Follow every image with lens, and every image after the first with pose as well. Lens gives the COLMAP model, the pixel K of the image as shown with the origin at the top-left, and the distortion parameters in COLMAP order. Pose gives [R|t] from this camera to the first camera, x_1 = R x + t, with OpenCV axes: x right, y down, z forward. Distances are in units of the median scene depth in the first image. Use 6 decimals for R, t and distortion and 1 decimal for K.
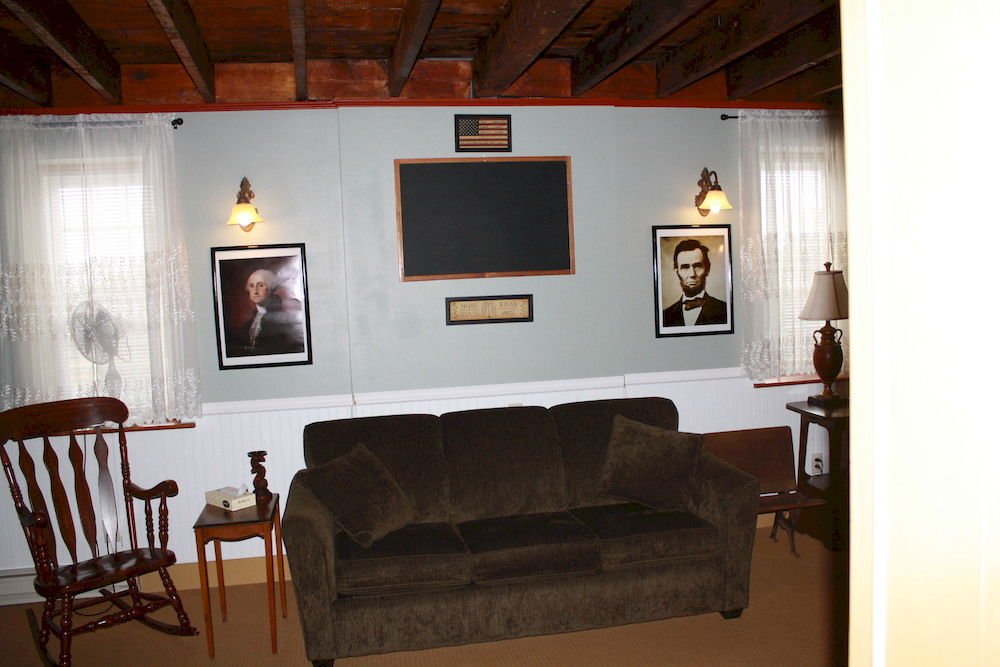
lens RADIAL K [[850.4, 0, 500.0], [0, 850.4, 333.5], [0, 0, 1]] dist [-0.170150, 0.172253]
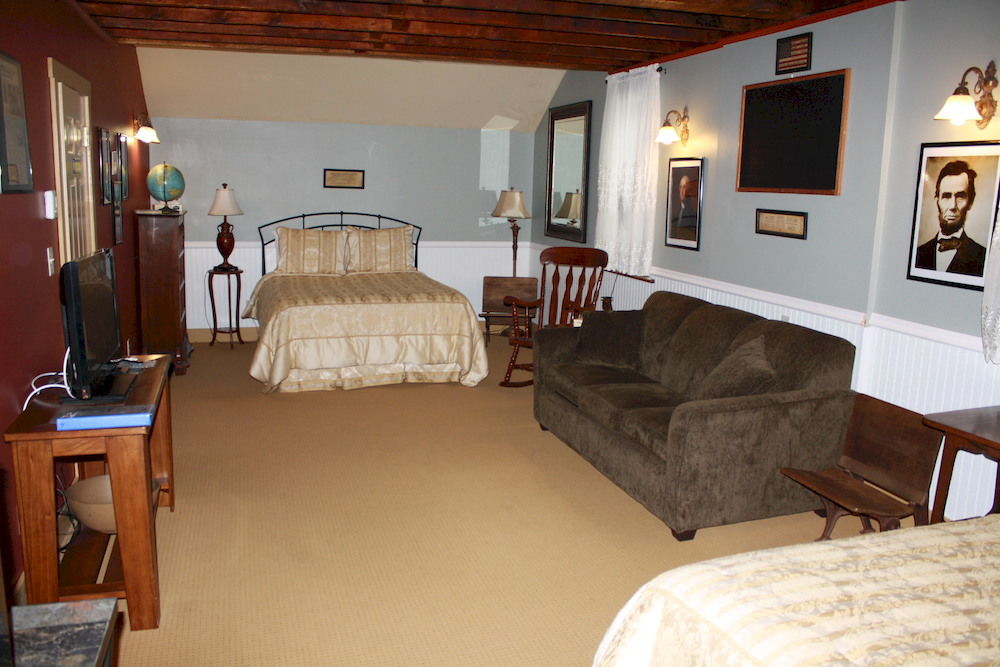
lens RADIAL K [[850.4, 0, 500.0], [0, 850.4, 333.5], [0, 0, 1]] dist [-0.170150, 0.172253]
pose [[0.109577, 0.217949, -0.969789, 0.974206], [-0.091830, 0.973711, 0.208455, -0.077675], [0.989727, 0.066214, 0.126711, 0.517703]]
